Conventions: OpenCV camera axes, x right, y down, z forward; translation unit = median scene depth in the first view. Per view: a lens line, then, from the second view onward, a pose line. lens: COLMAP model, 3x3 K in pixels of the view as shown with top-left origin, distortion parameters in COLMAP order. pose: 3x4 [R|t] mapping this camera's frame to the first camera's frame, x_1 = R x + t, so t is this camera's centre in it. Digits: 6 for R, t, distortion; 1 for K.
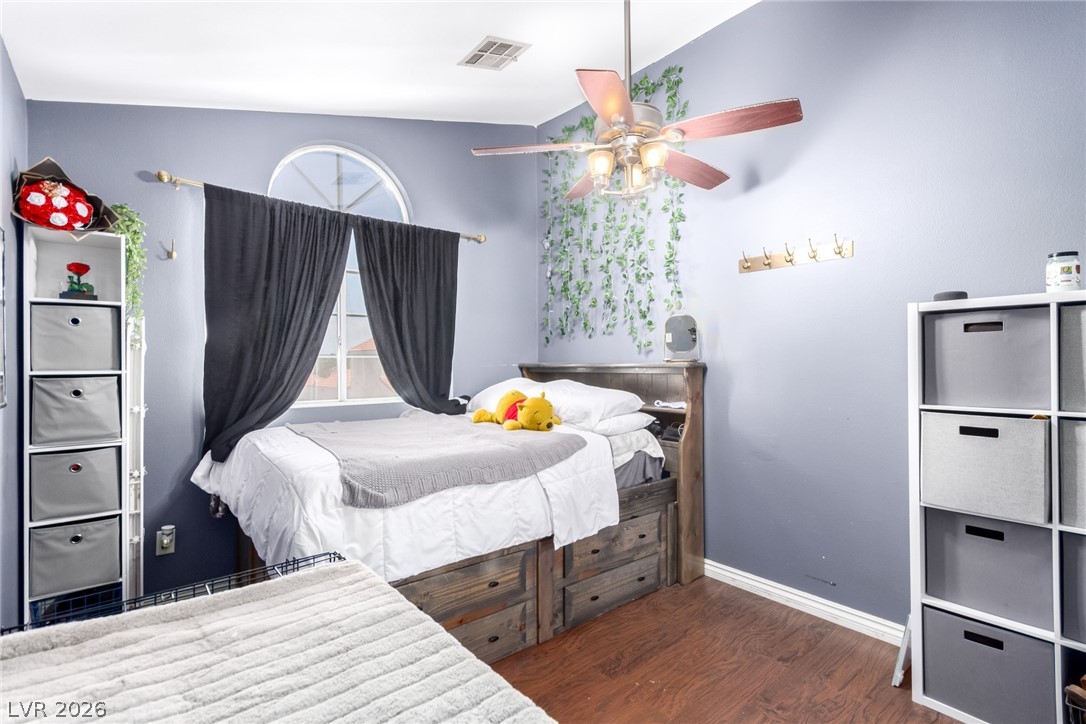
lens RADIAL K [[502.2, 0, 548.6], [0, 502.2, 362.8], [0, 0, 1]] dist [0.004916, 0.001190]
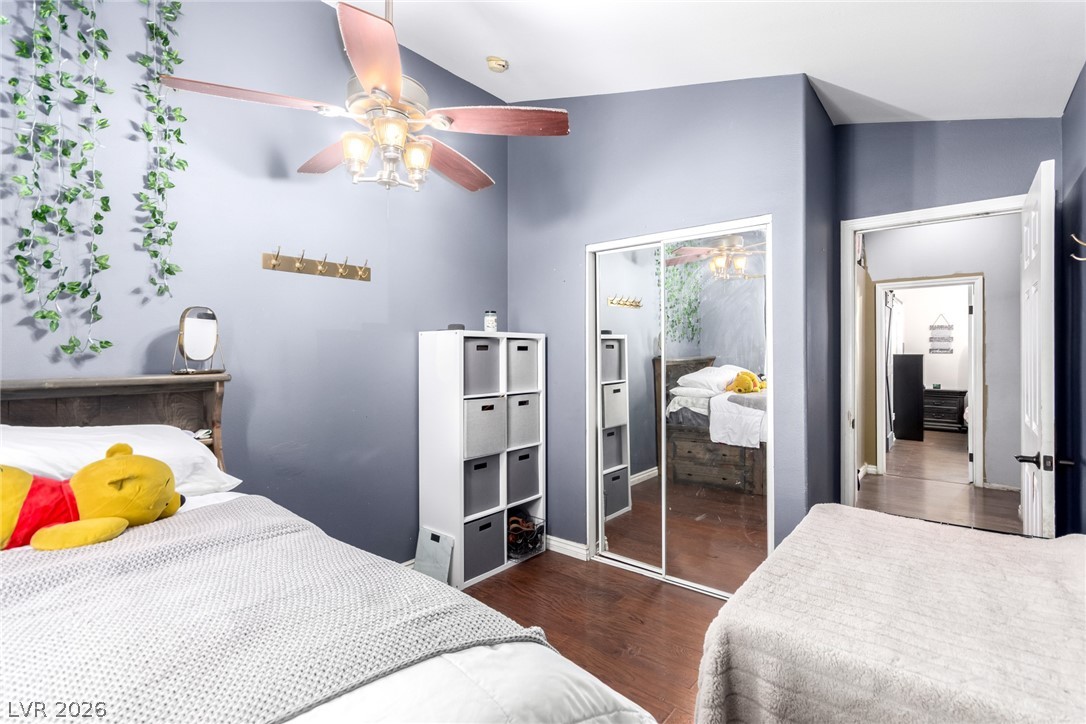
lens RADIAL K [[502.2, 0, 548.6], [0, 502.2, 362.8], [0, 0, 1]] dist [0.004916, 0.001190]
pose [[-0.170116, -0.013033, 0.985338, -0.844690], [0.009182, 0.999848, 0.014810, -0.040300], [-0.985381, 0.011566, -0.169971, 1.027143]]
